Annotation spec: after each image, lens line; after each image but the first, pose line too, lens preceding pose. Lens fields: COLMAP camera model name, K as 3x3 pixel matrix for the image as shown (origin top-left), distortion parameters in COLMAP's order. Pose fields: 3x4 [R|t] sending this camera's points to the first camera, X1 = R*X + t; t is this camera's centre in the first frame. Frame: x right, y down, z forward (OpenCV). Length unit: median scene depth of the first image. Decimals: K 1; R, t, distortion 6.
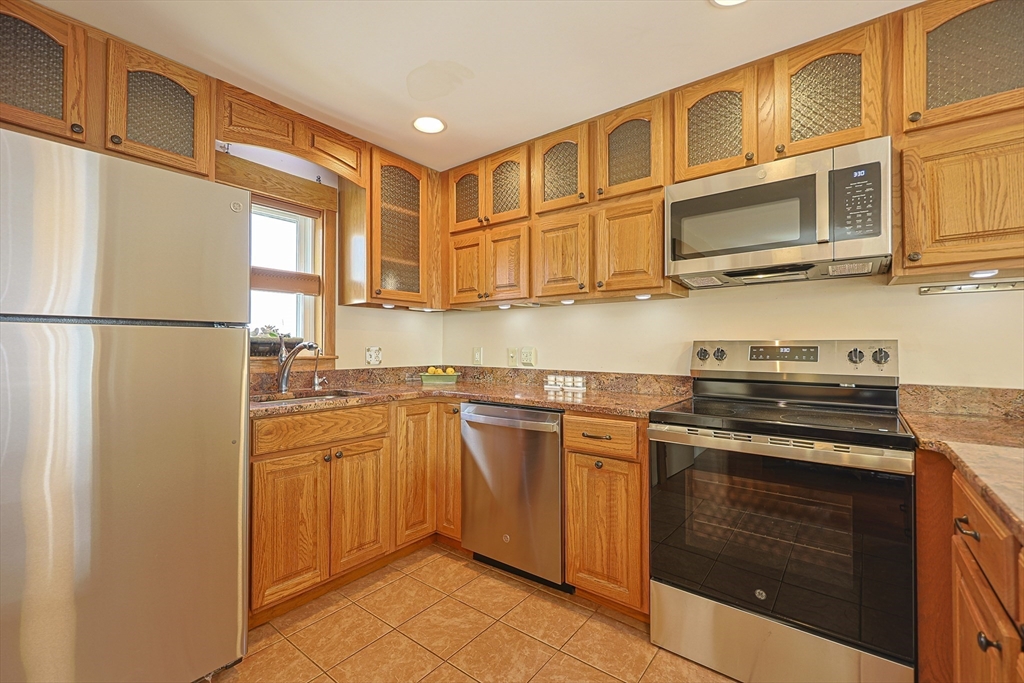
lens RADIAL K [[435.3, 0, 526.9], [0, 435.3, 342.5], [0, 0, 1]] dist [0.001910, 0.000459]
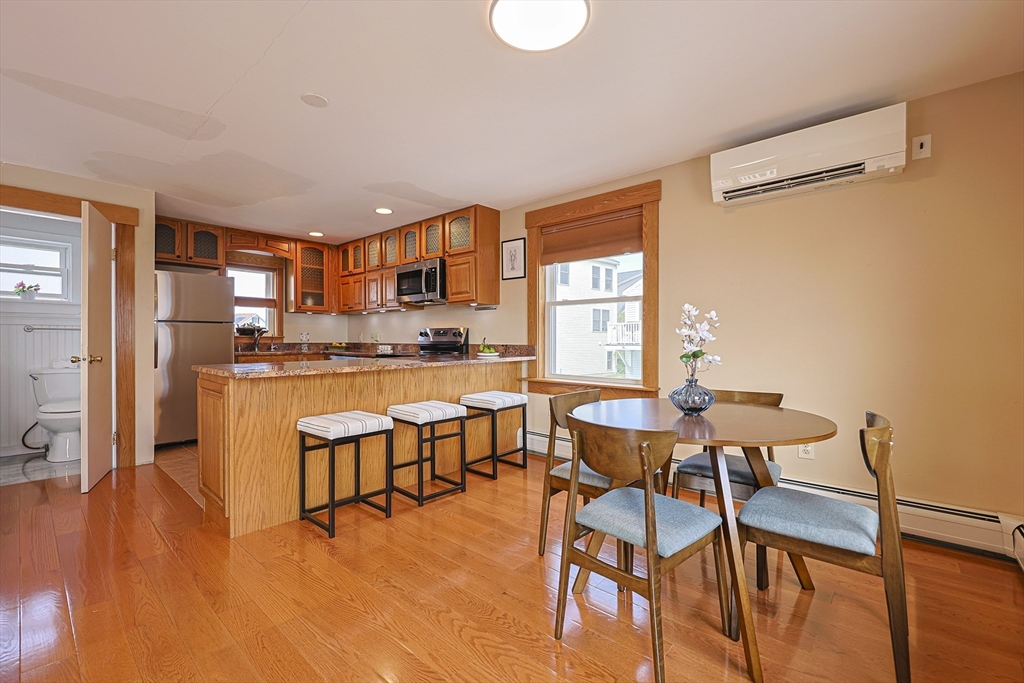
lens RADIAL K [[423.7, 0, 512.0], [0, 423.7, 341.5], [0, 0, 1]] dist [0.000961, 0.000240]
pose [[0.997175, 0.002887, -0.075058, 0.844474], [-0.001780, 0.999889, 0.014800, 0.023764], [0.075093, -0.014625, 0.997069, -0.999007]]
